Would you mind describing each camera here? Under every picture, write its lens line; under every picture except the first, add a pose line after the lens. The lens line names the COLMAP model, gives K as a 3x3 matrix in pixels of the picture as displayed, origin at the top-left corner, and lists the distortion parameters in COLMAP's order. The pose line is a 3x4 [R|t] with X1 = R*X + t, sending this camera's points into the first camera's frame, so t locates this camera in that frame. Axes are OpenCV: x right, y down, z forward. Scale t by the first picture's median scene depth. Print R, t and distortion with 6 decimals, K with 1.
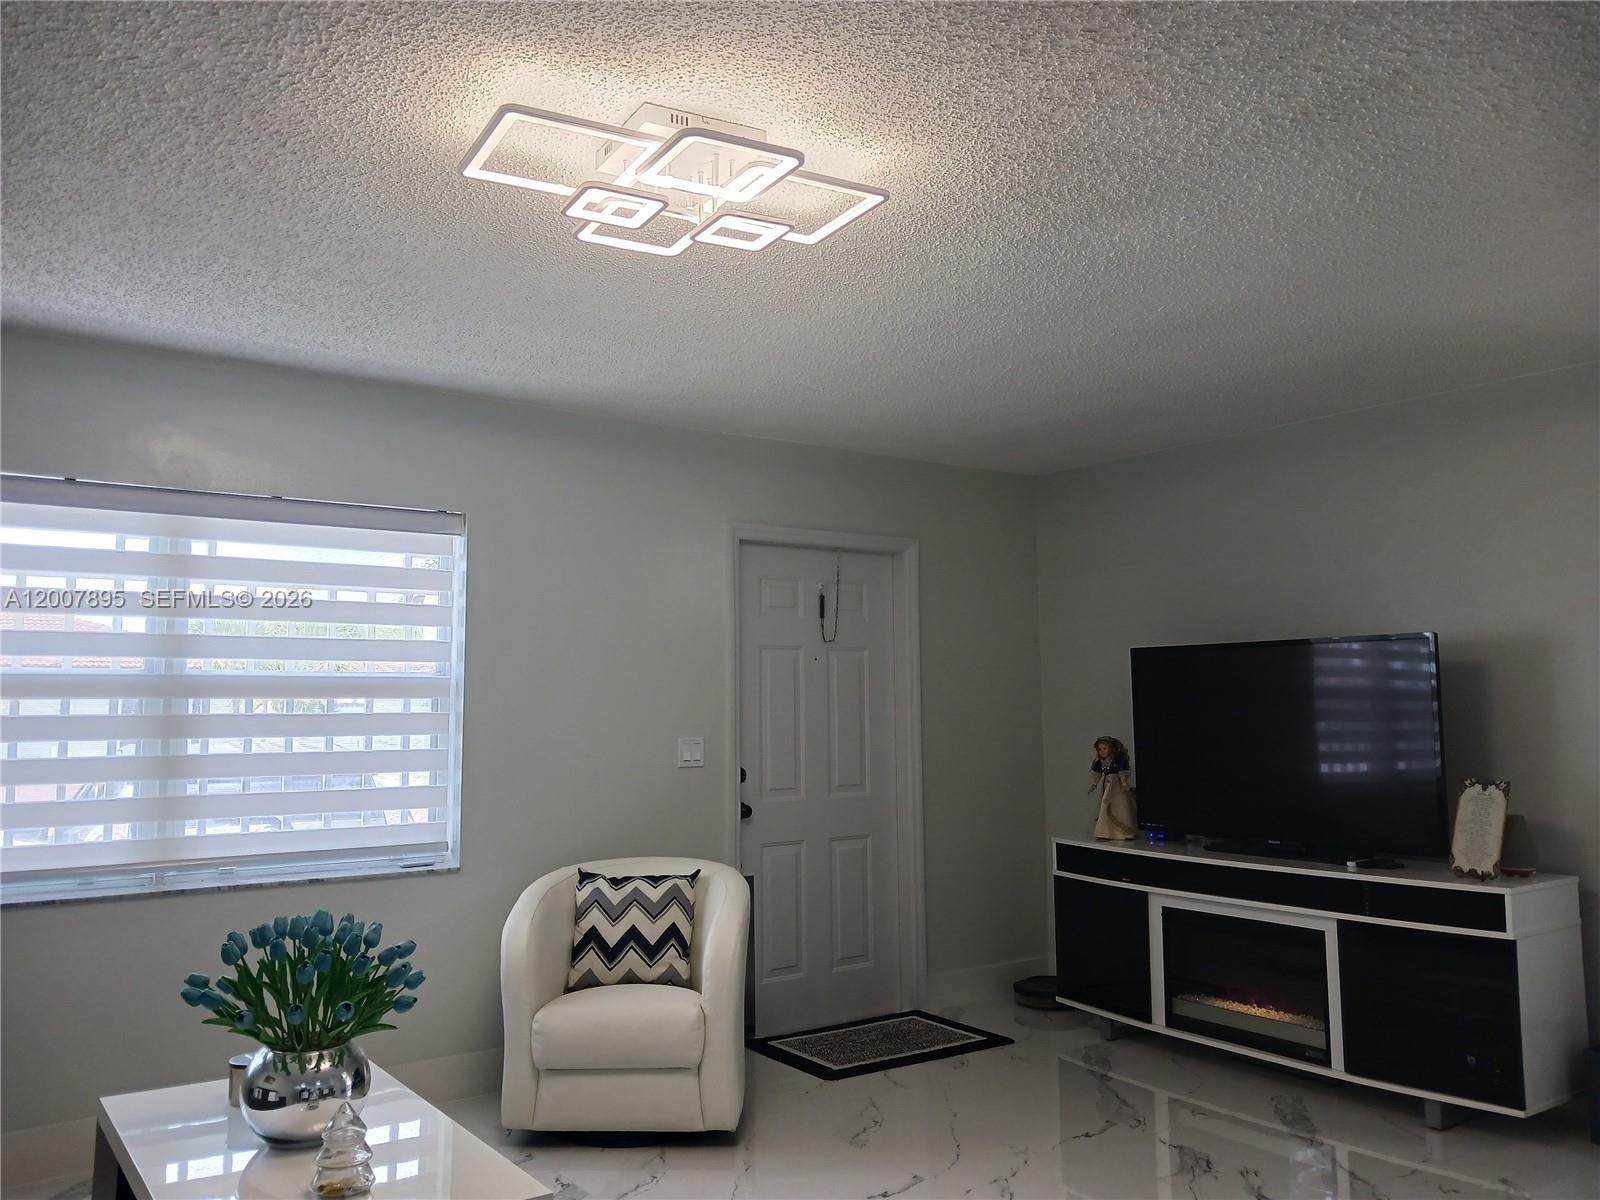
lens RADIAL K [[1299.6, 0, 765.5], [0, 1299.6, 572.4], [0, 0, 1]] dist [0.086040, -0.079148]
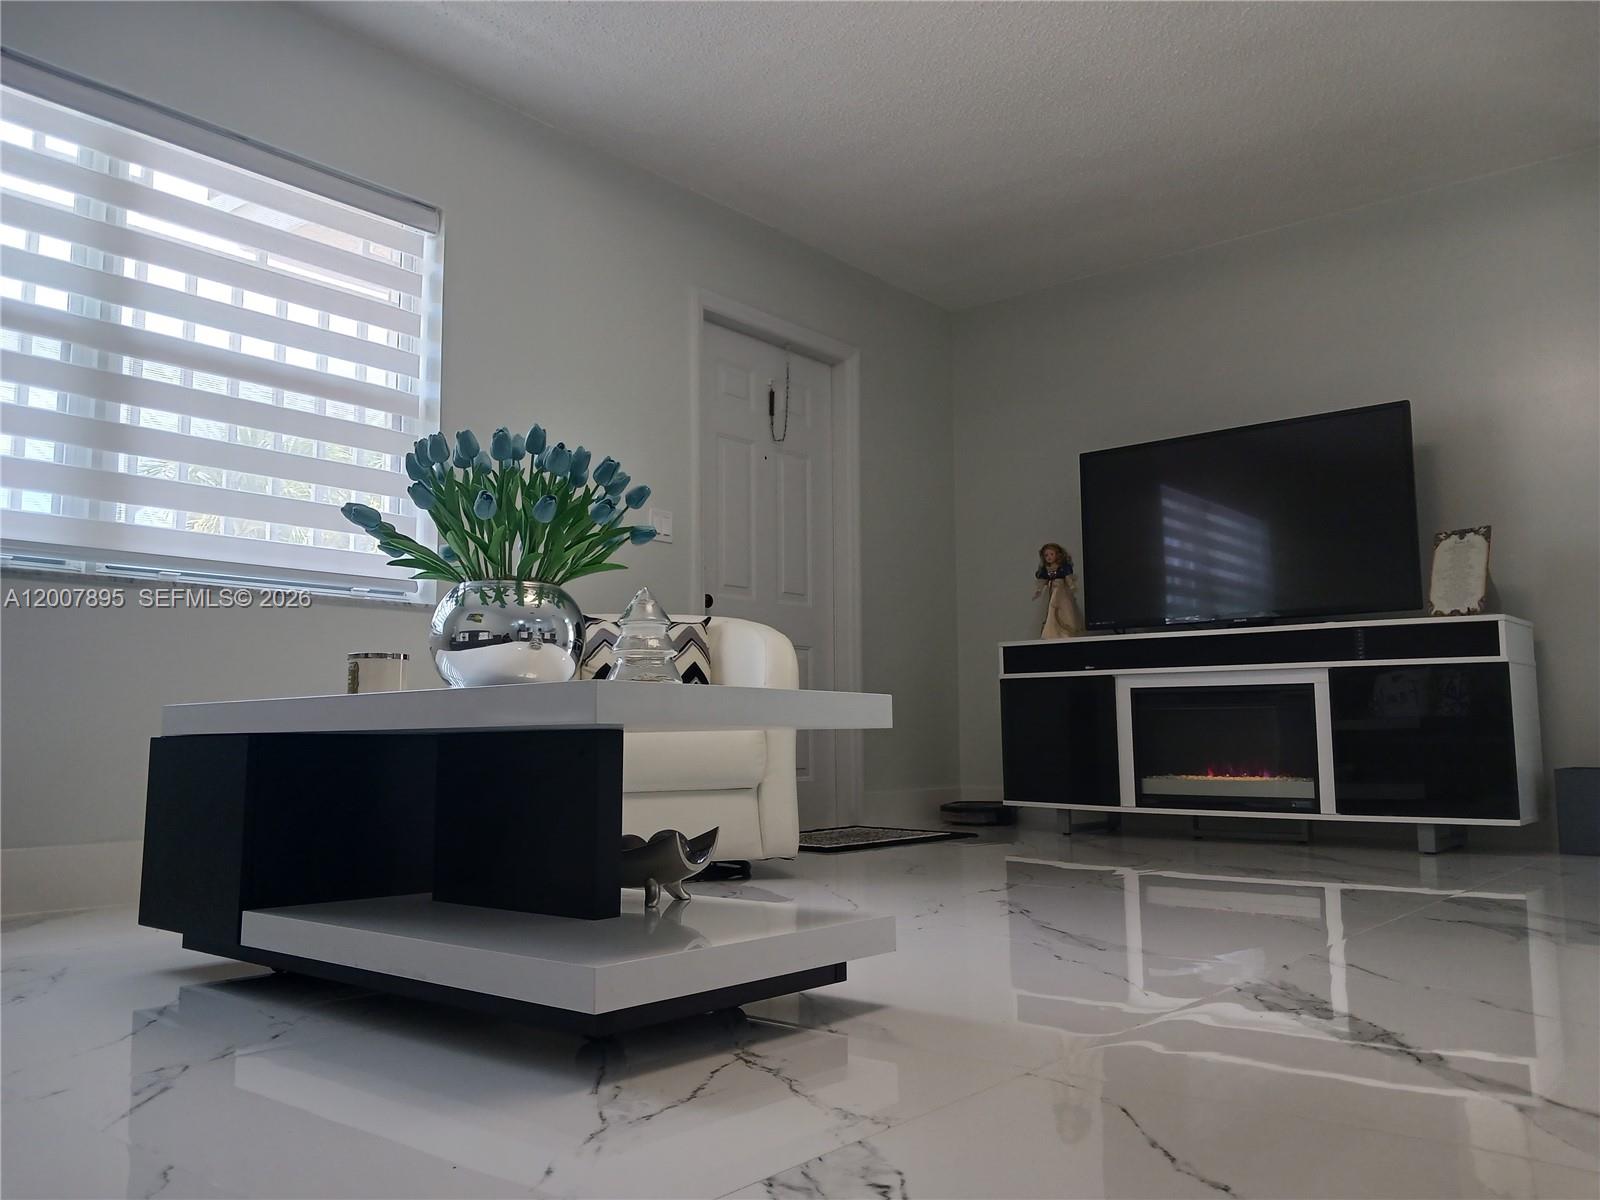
lens RADIAL K [[1290.7, 0, 759.9], [0, 1290.7, 599.1], [0, 0, 1]] dist [0.181853, -0.273093]
pose [[0.965653, 0.028313, 0.258287, -0.253687], [-0.022748, 0.999441, -0.024508, 0.238513], [-0.258836, 0.017790, 0.965757, 0.119956]]
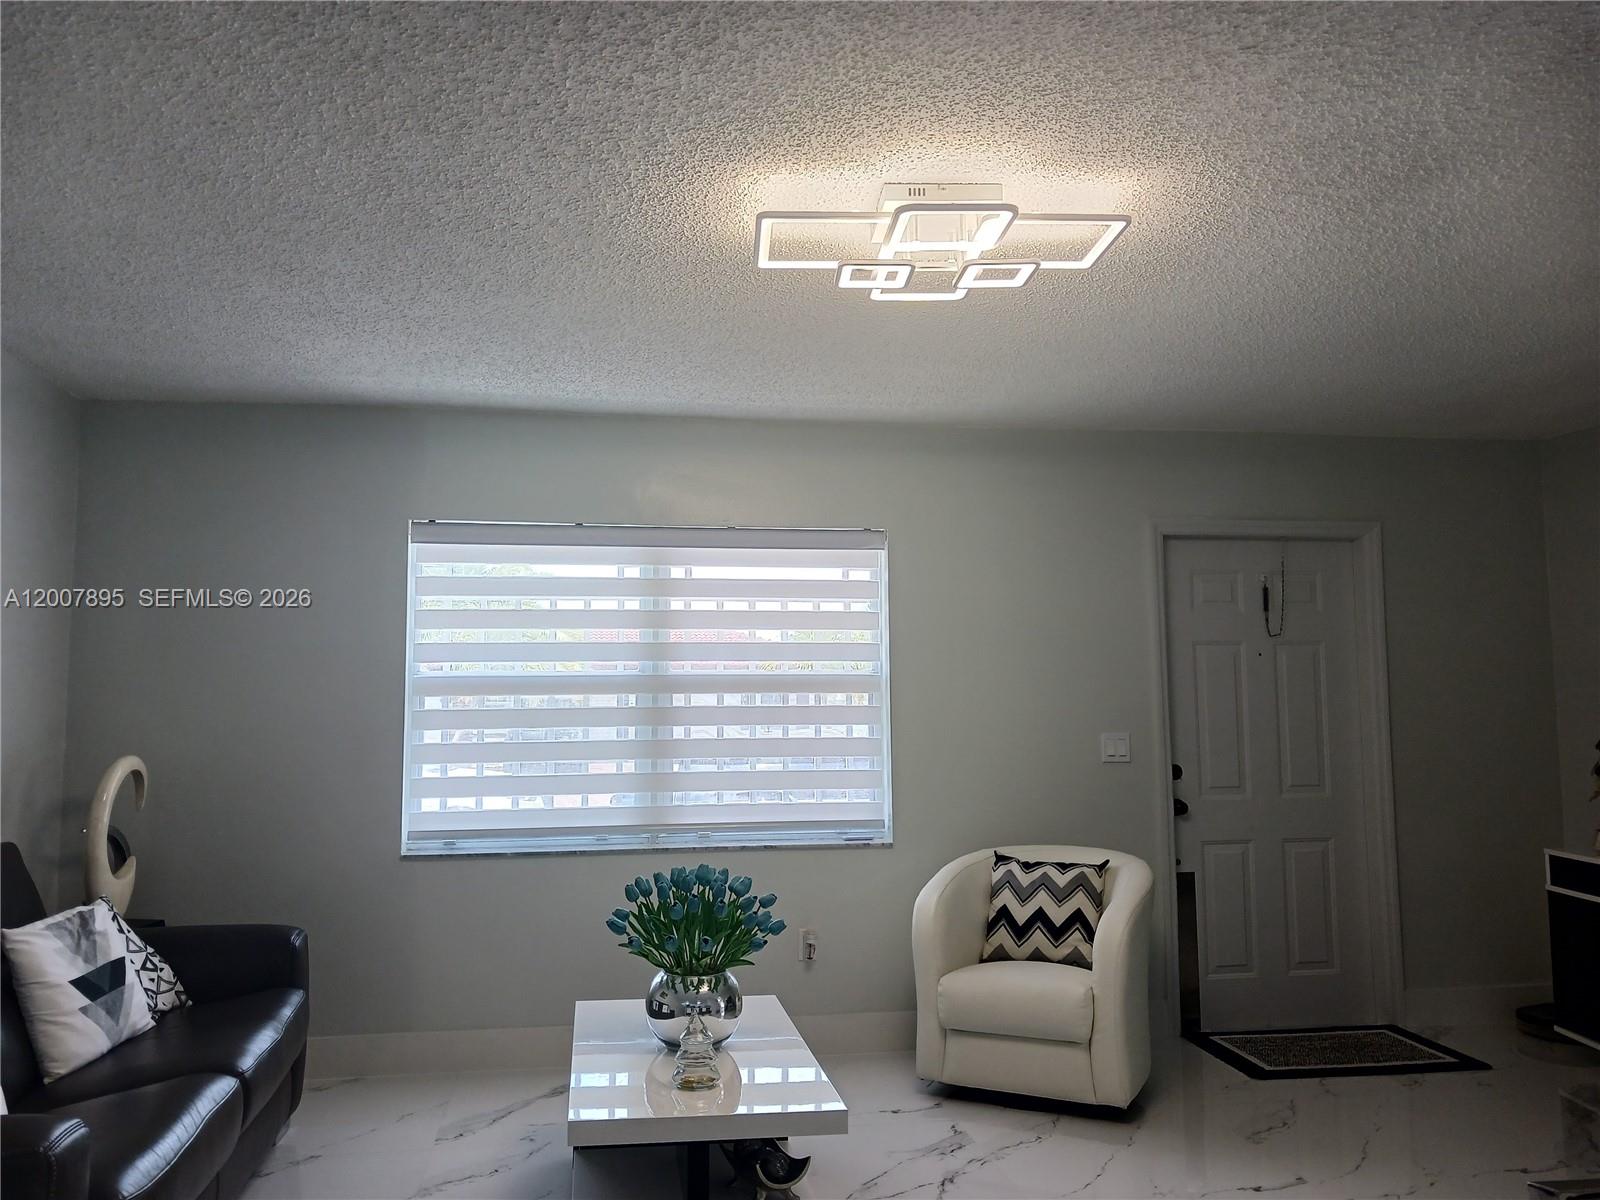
lens RADIAL K [[1290.7, 0, 759.9], [0, 1290.7, 599.1], [0, 0, 1]] dist [0.181853, -0.273093]
pose [[0.895872, -0.034350, -0.442983, 0.174814], [0.047297, 0.998715, 0.018210, -0.011849], [0.441788, -0.037266, 0.896345, -0.051619]]
